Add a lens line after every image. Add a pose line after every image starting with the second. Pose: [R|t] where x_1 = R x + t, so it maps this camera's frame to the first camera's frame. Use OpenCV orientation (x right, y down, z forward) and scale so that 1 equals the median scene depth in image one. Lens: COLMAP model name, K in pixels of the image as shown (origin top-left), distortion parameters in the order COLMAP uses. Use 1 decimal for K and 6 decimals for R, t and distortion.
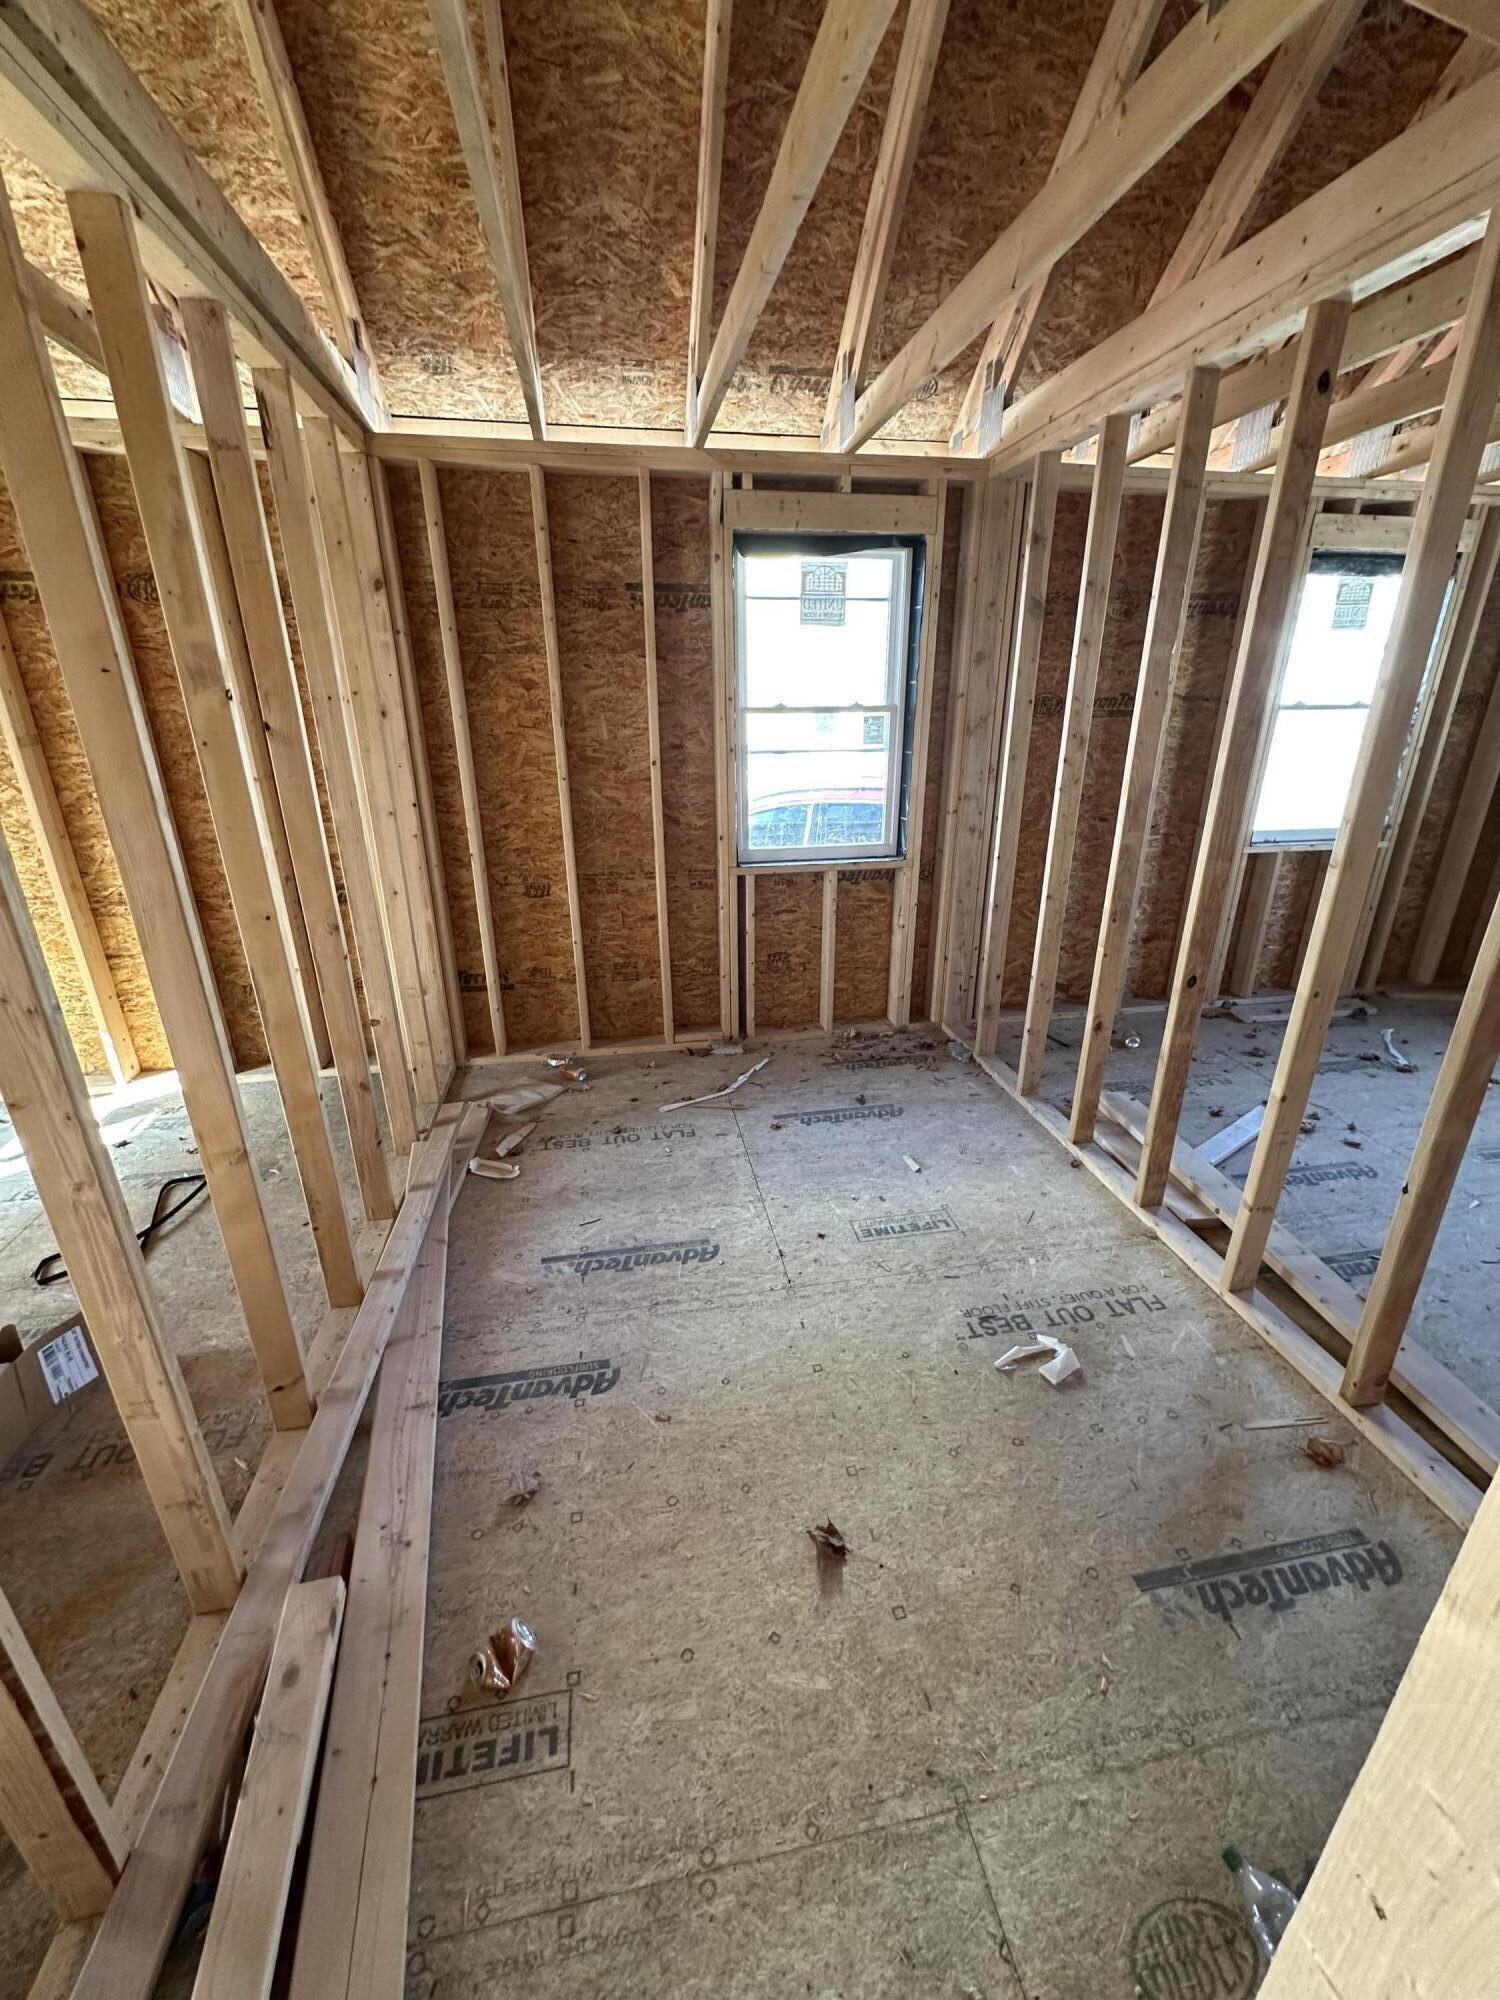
lens RADIAL K [[797.4, 0, 750.4], [0, 797.4, 994.5], [0, 0, 1]] dist [-0.001291, 0.000311]
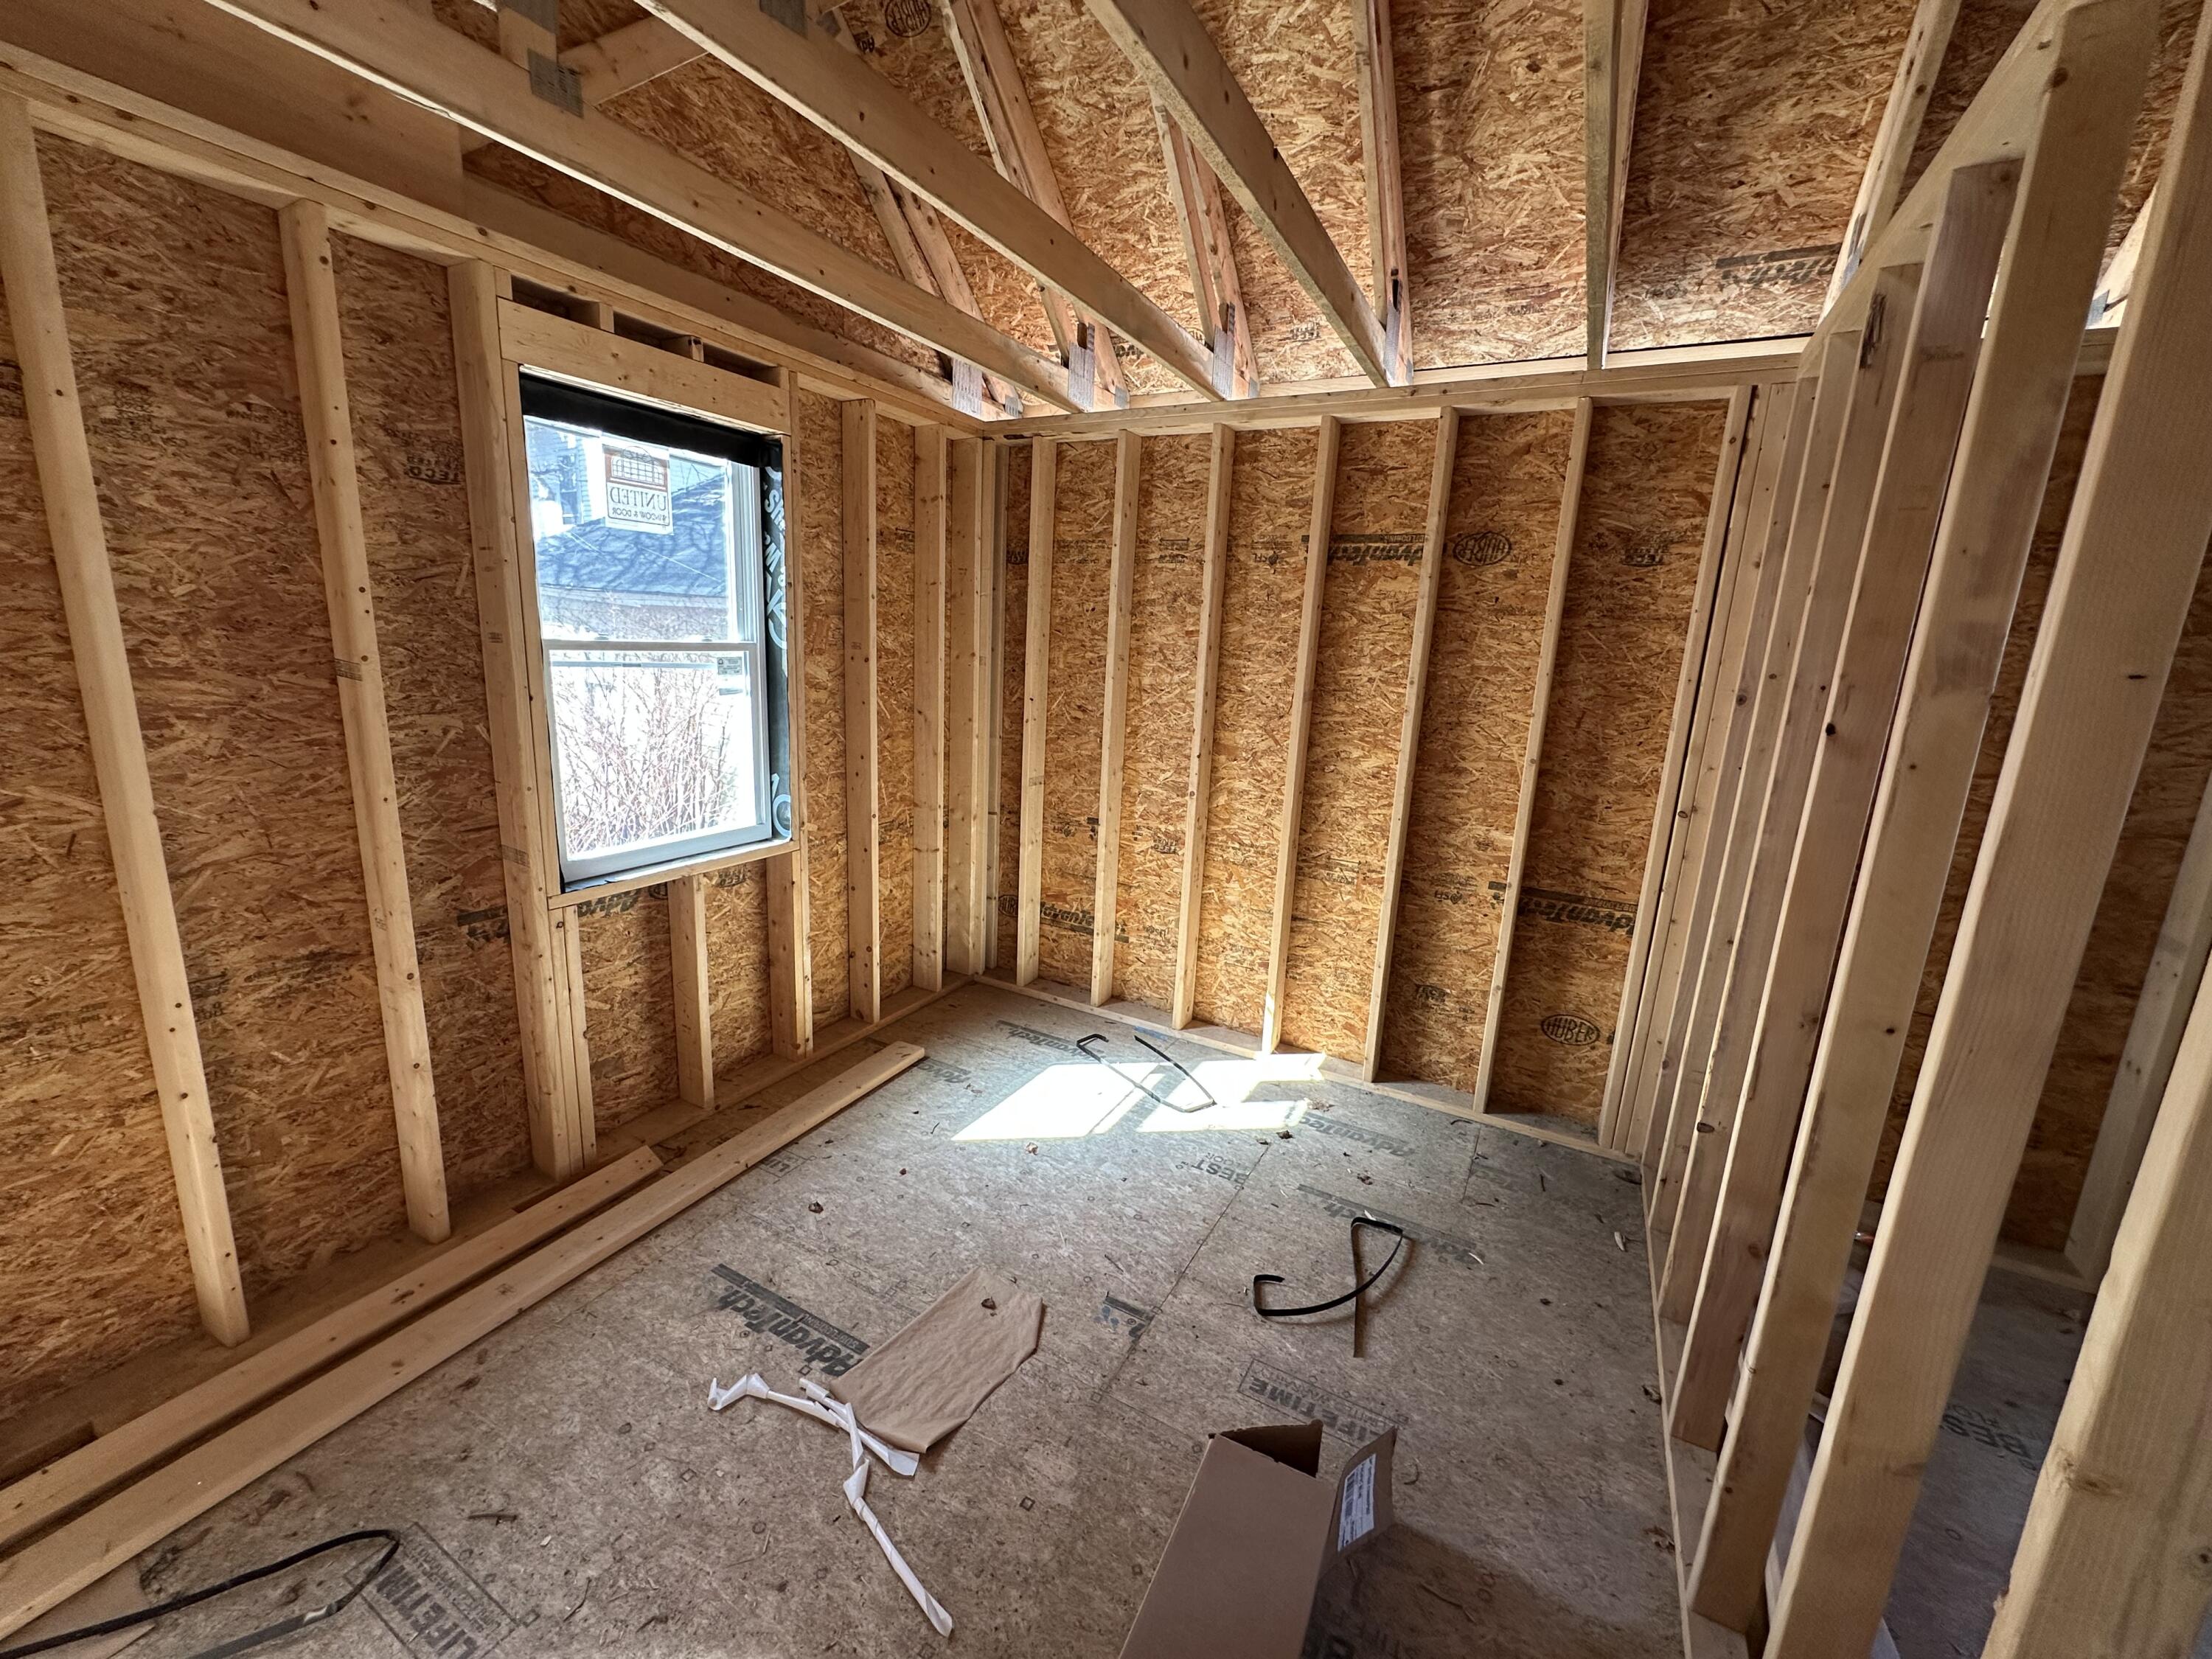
lens RADIAL K [[882.0, 0, 1103.4], [0, 882.0, 823.7], [0, 0, 1]] dist [-0.001291, 0.000311]
pose [[0.779753, 0.174677, -0.601227, -1.288120], [-0.262979, 0.962850, -0.061326, -0.107158], [0.568179, 0.205930, 0.796722, 0.076975]]
